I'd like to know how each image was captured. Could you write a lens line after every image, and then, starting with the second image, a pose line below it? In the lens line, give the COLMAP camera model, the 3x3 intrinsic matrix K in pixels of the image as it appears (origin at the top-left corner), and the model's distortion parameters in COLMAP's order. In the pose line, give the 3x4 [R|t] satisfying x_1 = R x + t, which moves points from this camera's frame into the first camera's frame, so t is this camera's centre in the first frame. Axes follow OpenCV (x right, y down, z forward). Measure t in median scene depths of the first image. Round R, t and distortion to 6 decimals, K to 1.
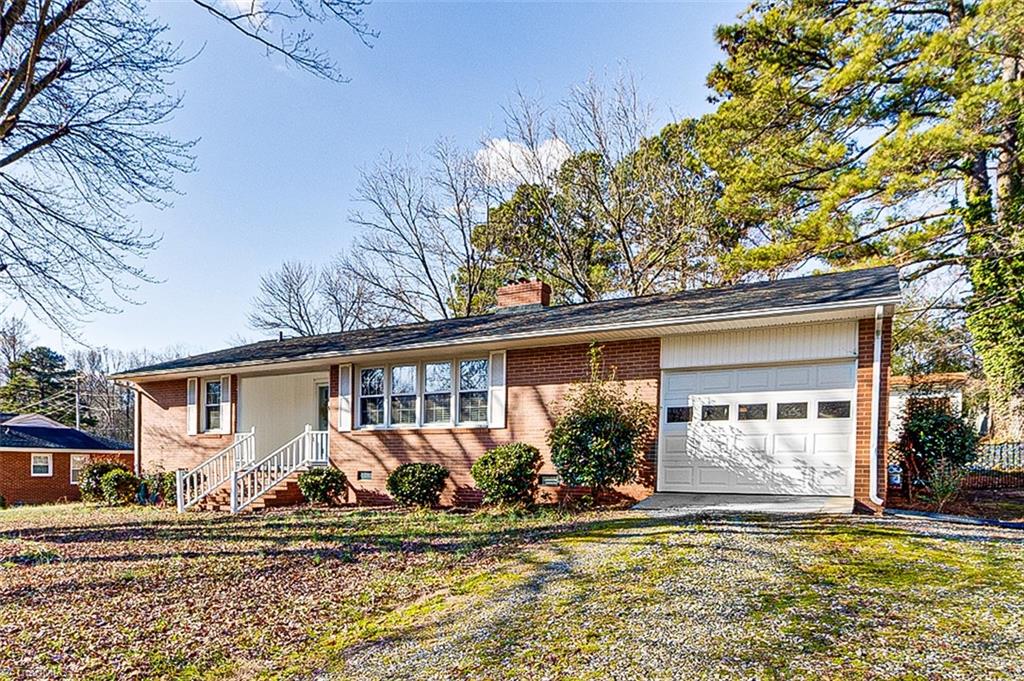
lens RADIAL K [[572.9, 0, 510.2], [0, 572.9, 458.2], [0, 0, 1]] dist [0.000484, 0.000318]
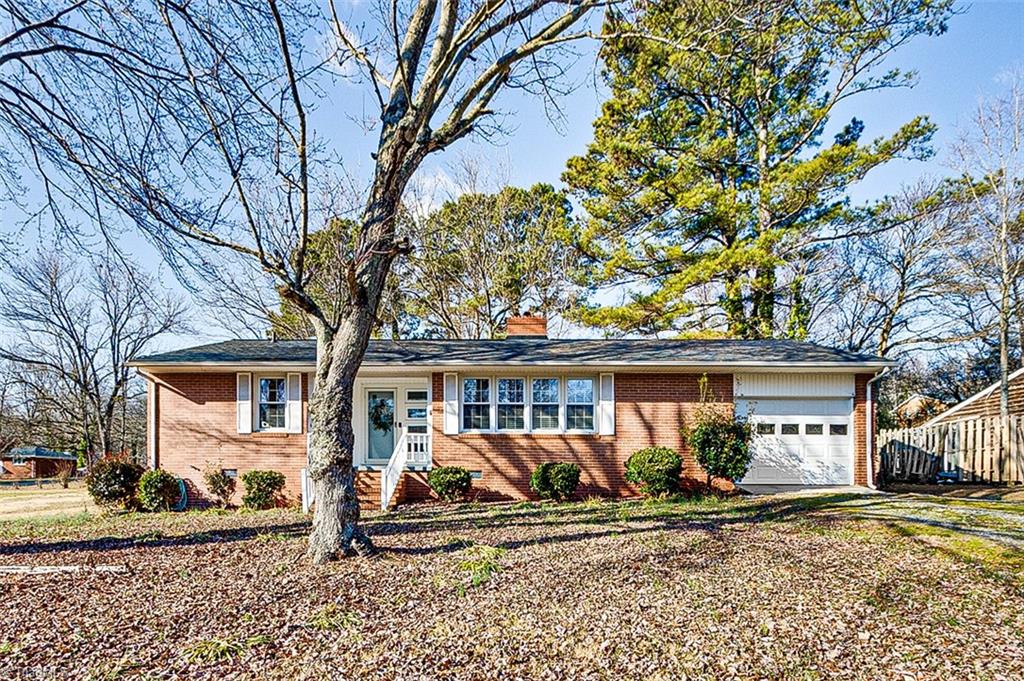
lens RADIAL K [[504.3, 0, 485.0], [0, 504.3, 472.1], [0, 0, 1]] dist [0.001578, 0.000483]
pose [[0.909464, 0.004245, 0.415762, -0.659399], [-0.002994, 0.999989, -0.003660, 0.029851], [-0.415773, 0.002084, 0.909466, 0.105109]]
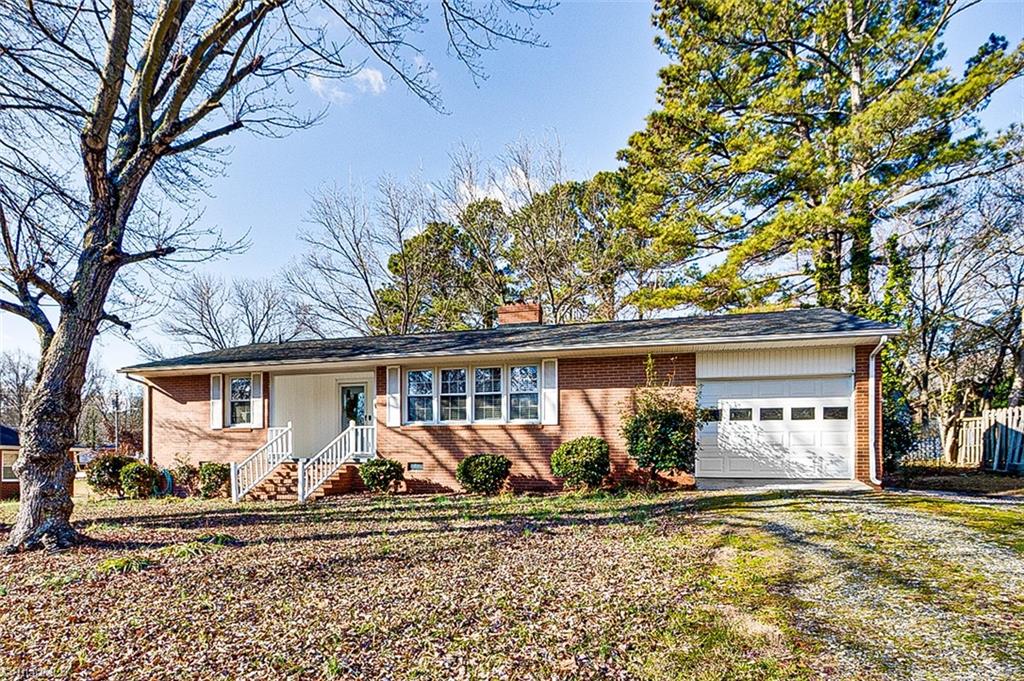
lens RADIAL K [[492.1, 0, 455.4], [0, 492.1, 460.9], [0, 0, 1]] dist [-0.000829, 0.001862]
pose [[0.978989, 0.002846, 0.203894, -0.383842], [-0.002295, 0.999993, -0.002937, 0.022693], [-0.203901, 0.002407, 0.978989, 0.049622]]
